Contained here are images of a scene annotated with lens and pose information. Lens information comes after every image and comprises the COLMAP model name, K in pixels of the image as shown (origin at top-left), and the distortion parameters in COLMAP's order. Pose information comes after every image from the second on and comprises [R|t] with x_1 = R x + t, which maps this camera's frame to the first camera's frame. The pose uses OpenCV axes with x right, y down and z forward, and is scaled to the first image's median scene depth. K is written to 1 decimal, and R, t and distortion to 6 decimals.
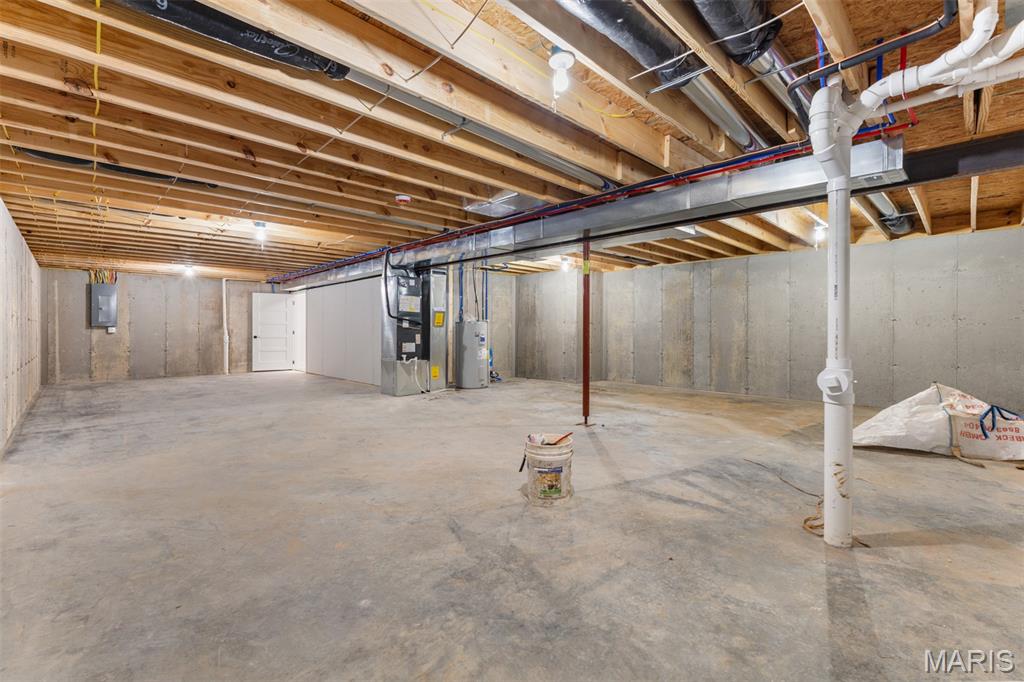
lens RADIAL K [[446.9, 0, 514.8], [0, 446.9, 332.7], [0, 0, 1]] dist [0.007870, -0.000038]
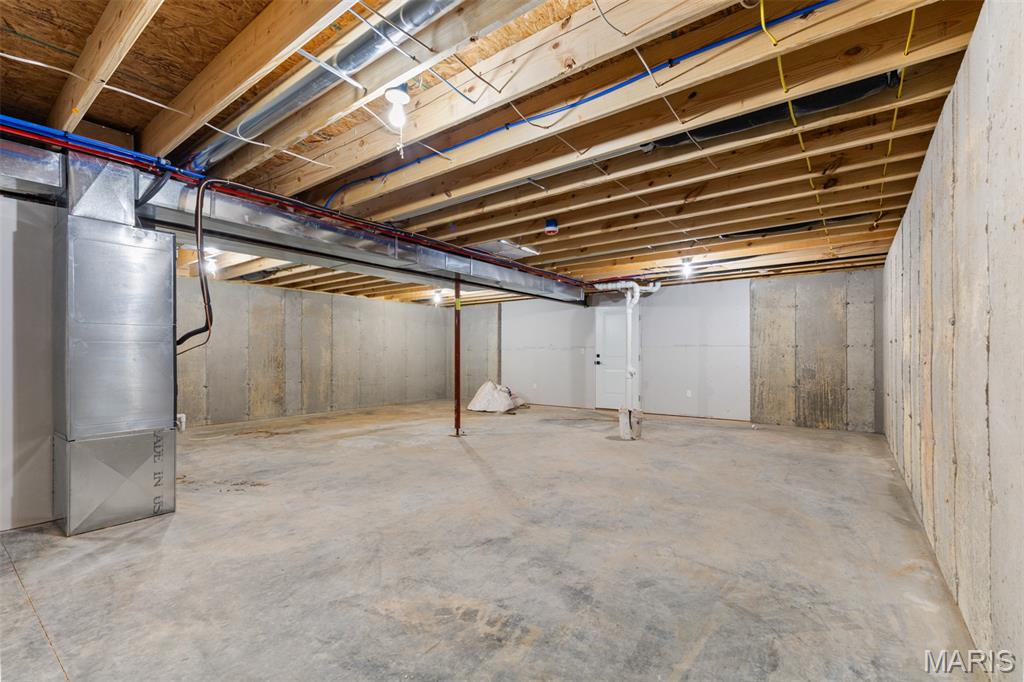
lens RADIAL K [[446.9, 0, 514.2], [0, 446.9, 350.7], [0, 0, 1]] dist [0.007870, -0.000038]
pose [[-0.157741, 0.009463, 0.987435, -0.705450], [0.012042, 0.999898, -0.007658, -0.006564], [-0.987407, 0.010683, -0.157839, 0.700384]]
